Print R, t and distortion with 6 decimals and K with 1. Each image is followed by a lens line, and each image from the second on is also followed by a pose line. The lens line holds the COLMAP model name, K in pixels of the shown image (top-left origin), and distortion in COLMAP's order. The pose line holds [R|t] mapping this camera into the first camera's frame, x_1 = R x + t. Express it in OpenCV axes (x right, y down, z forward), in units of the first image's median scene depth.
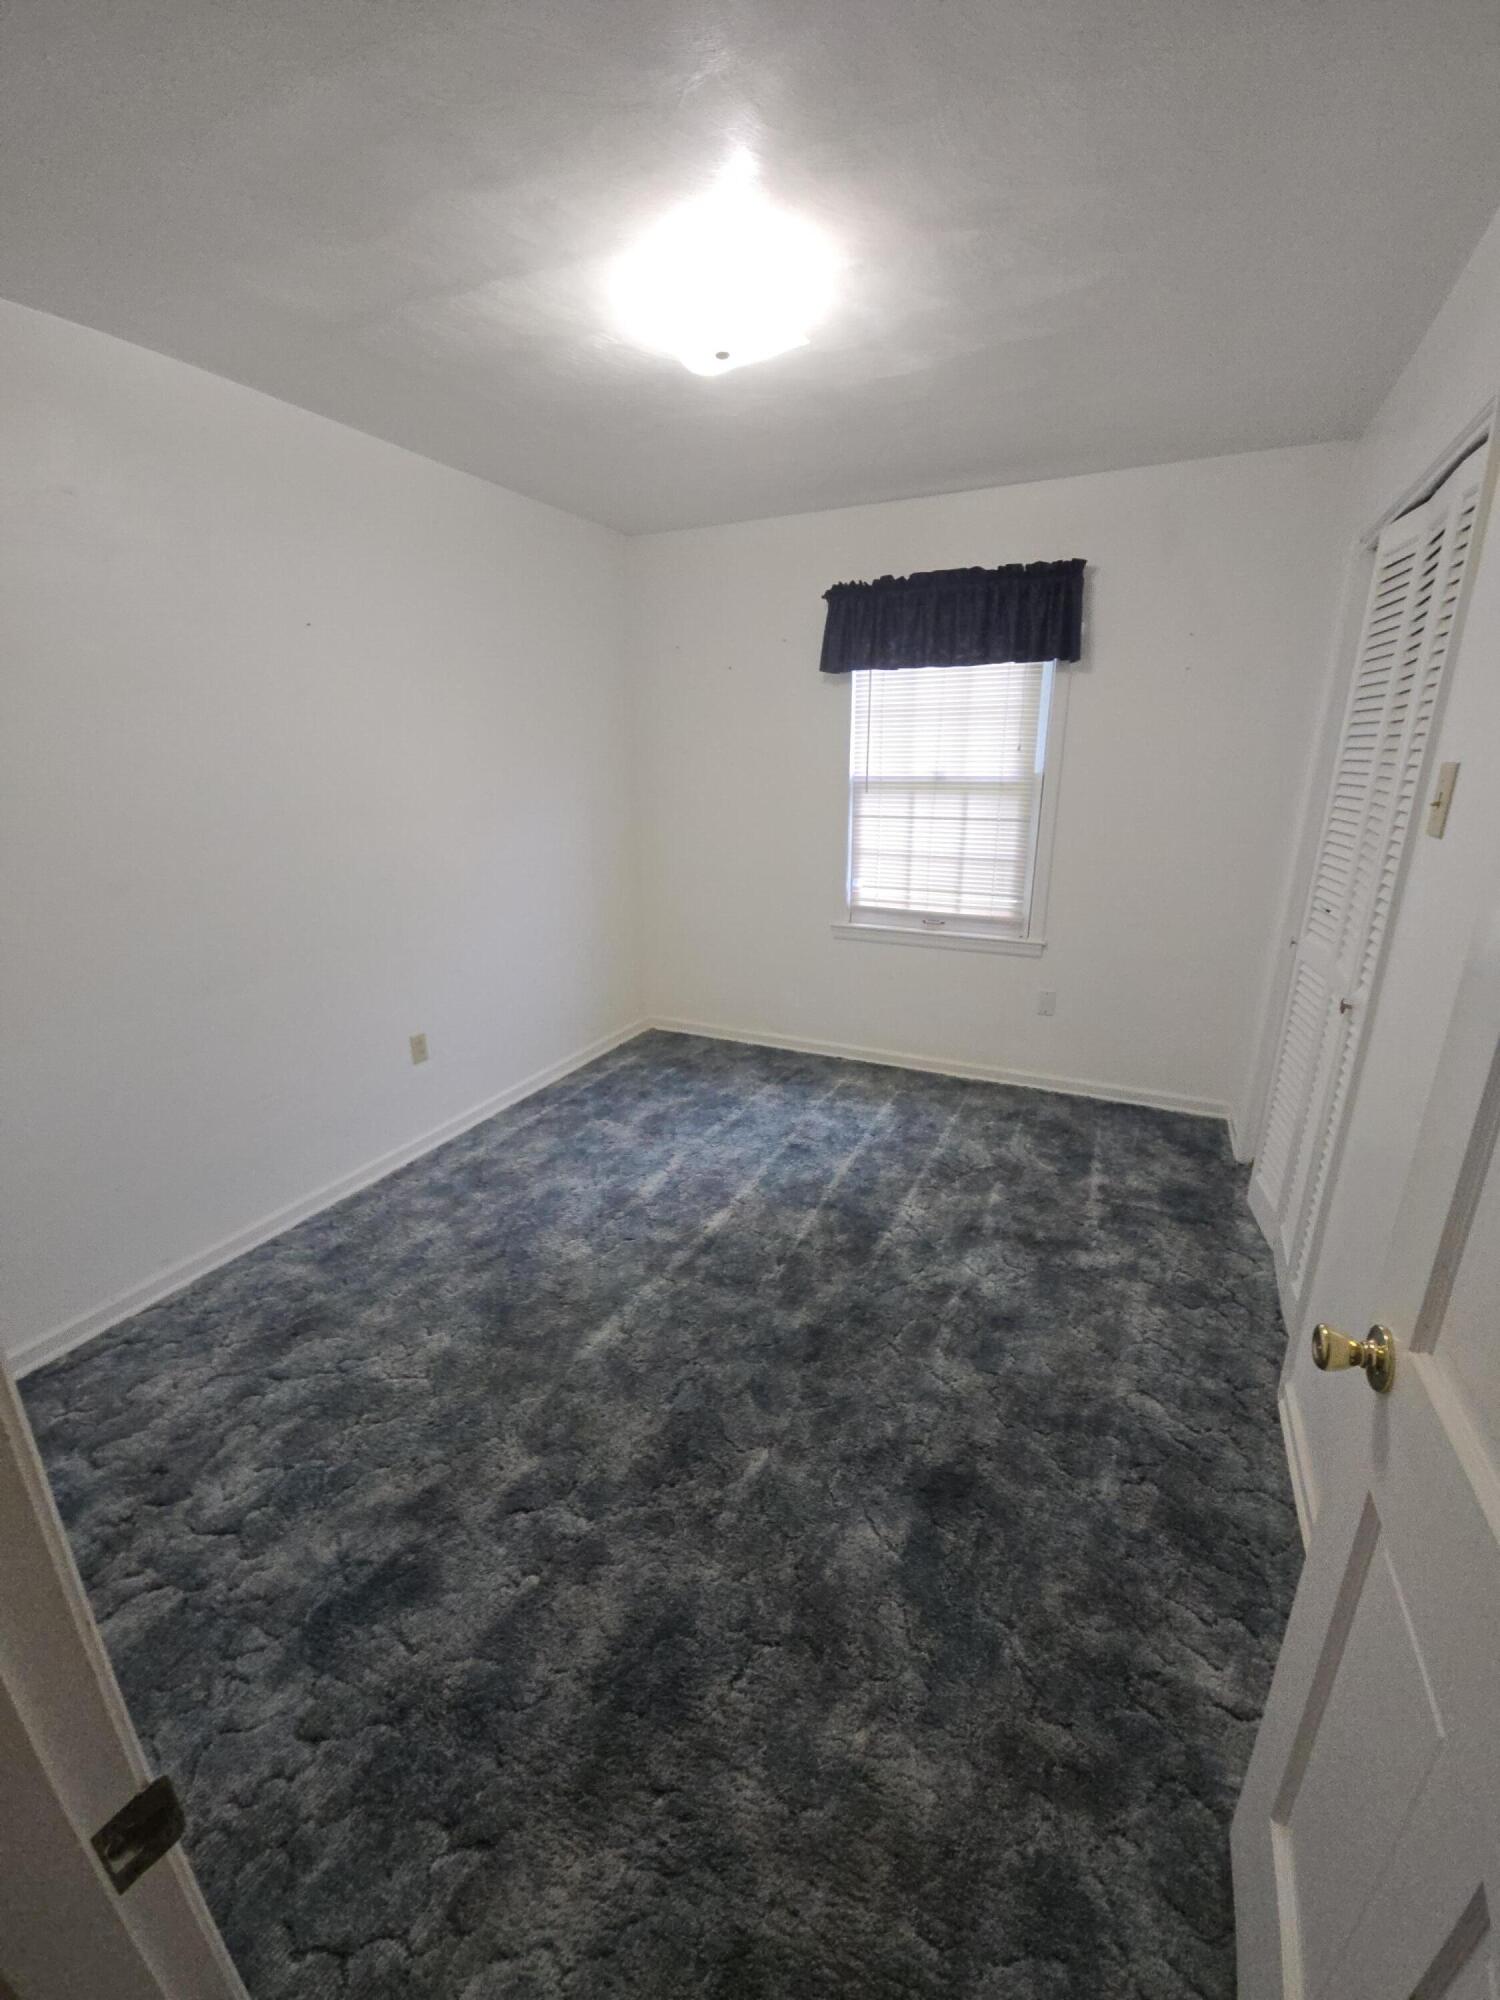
lens RADIAL K [[834.1, 0, 750.0], [0, 834.1, 1000.0], [0, 0, 1]] dist [0.000179, -0.000129]
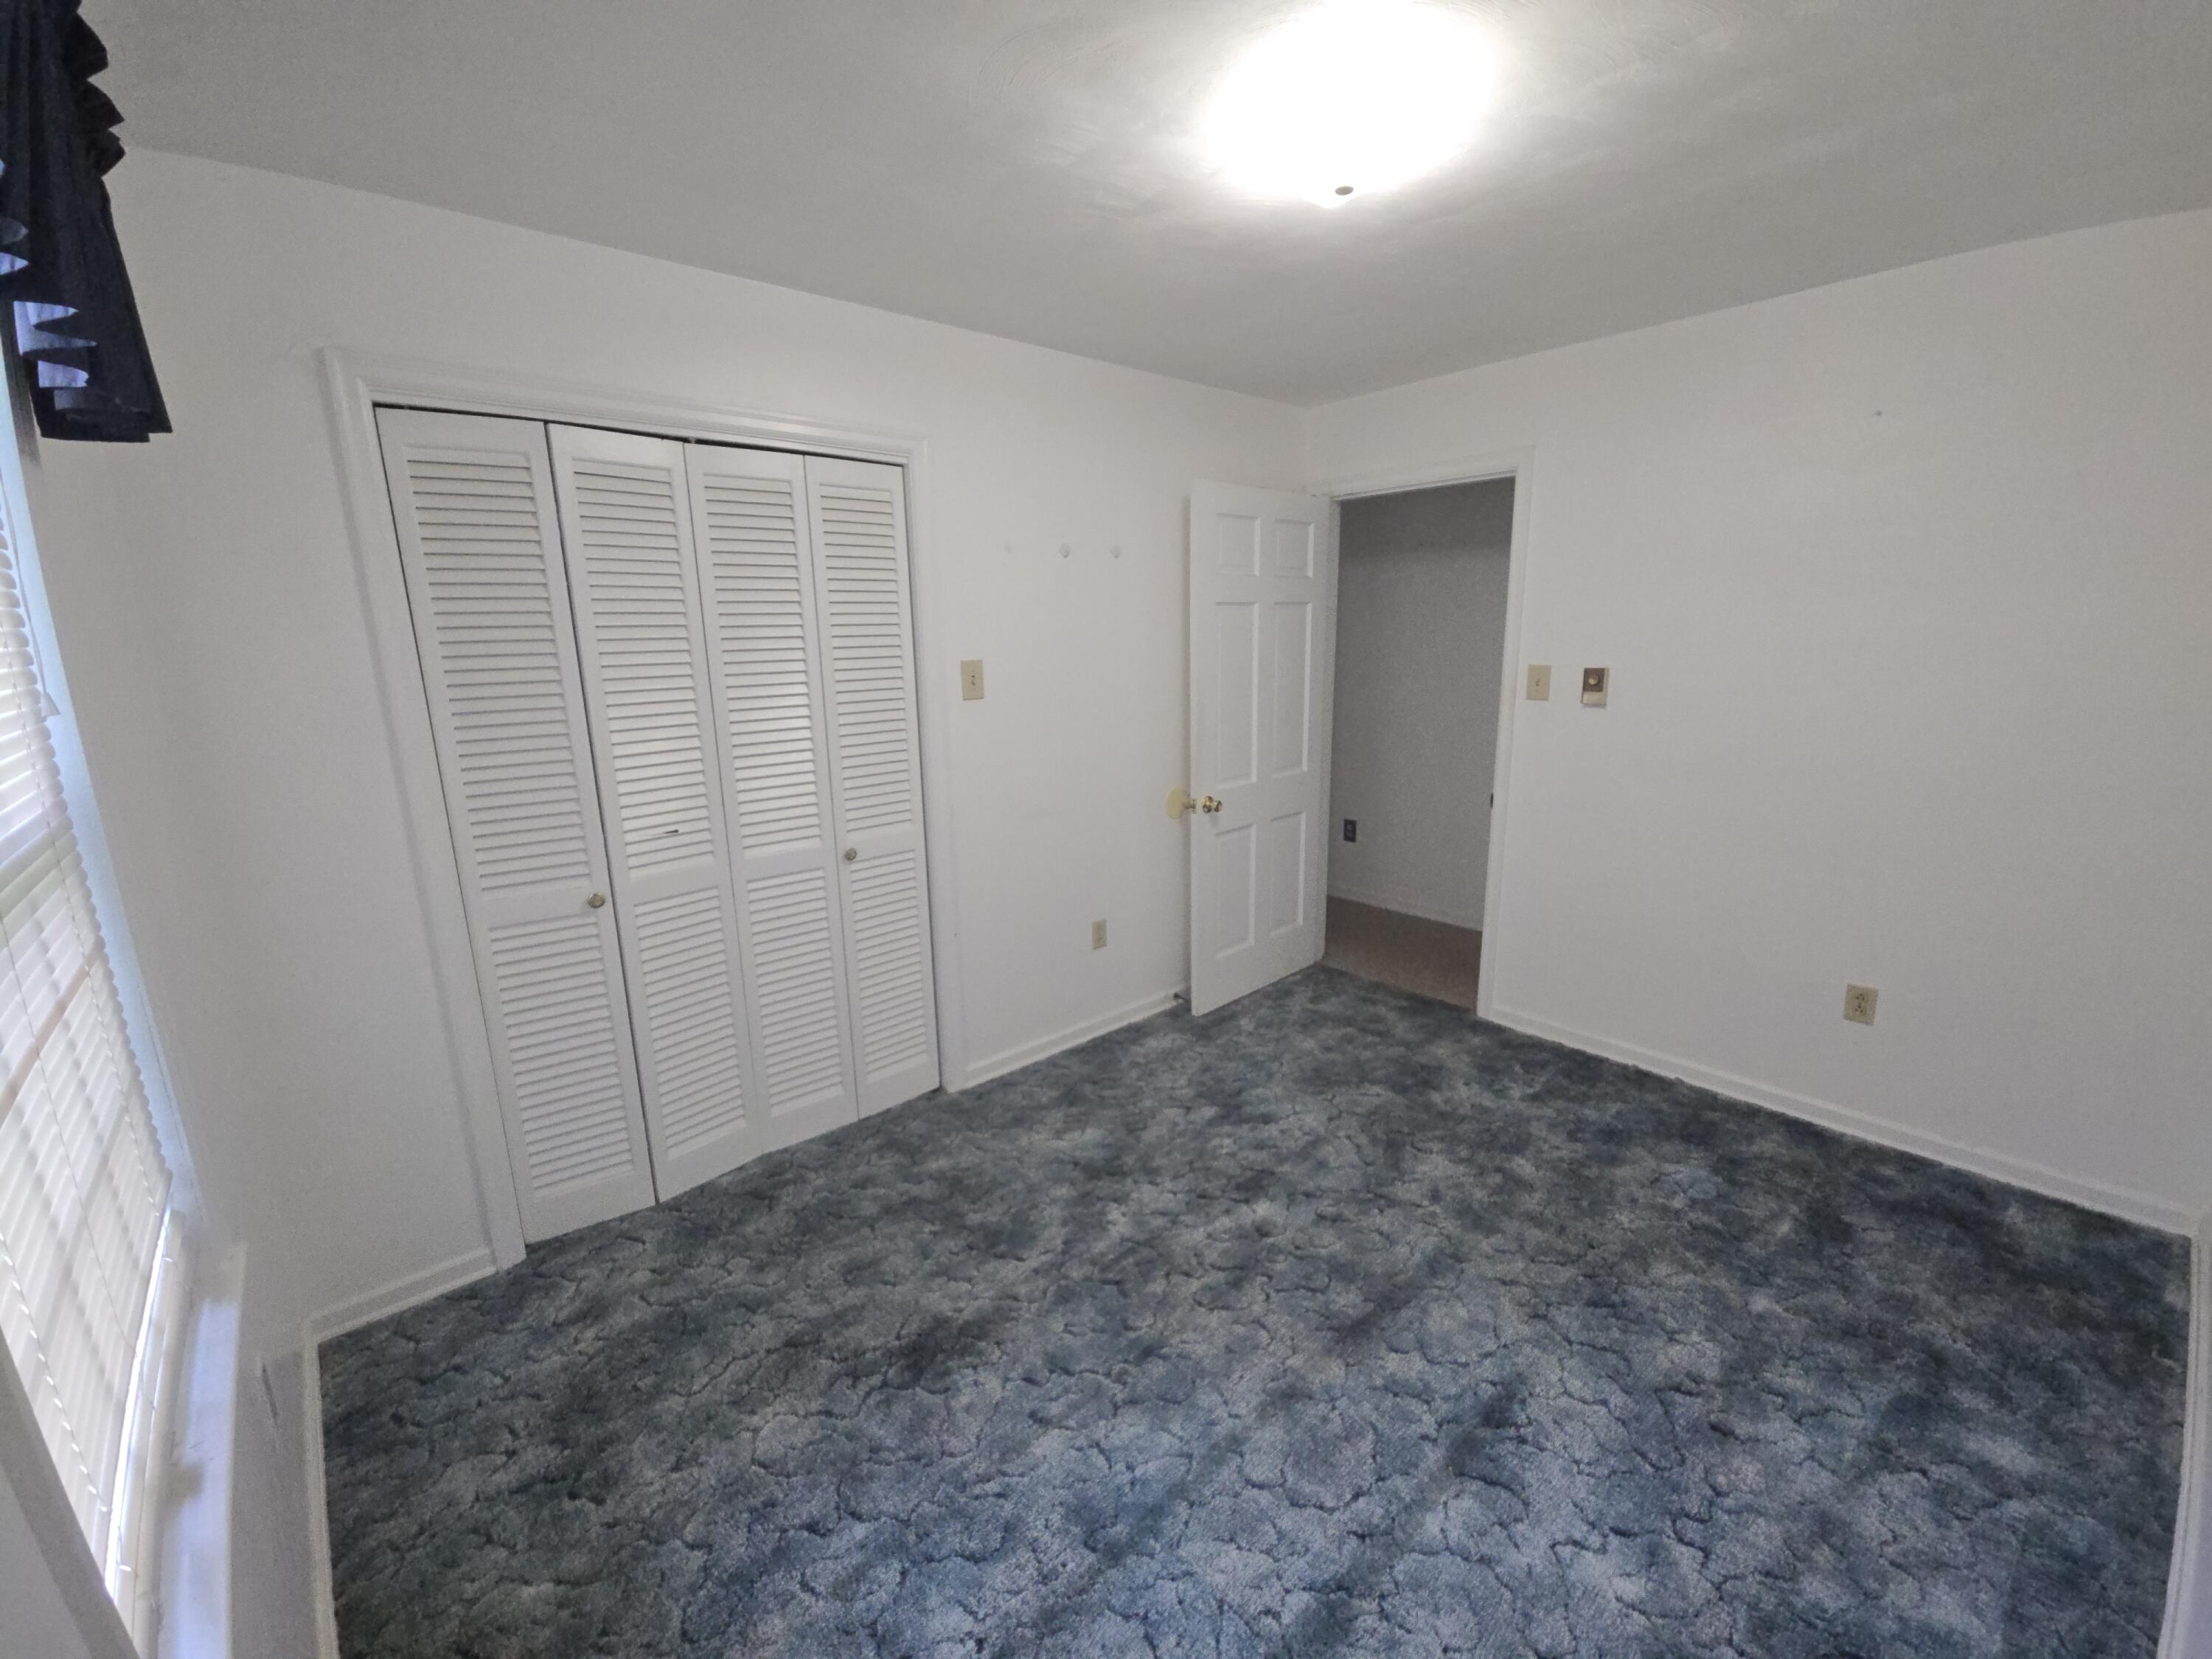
lens RADIAL K [[922.5, 0, 1106.0], [0, 922.5, 829.5], [0, 0, 1]] dist [0.000179, -0.000129]
pose [[-0.917269, -0.061498, 0.393493, -0.146462], [0.148748, 0.863609, 0.481718, -0.464286], [-0.369449, 0.500397, -0.783014, 1.426871]]
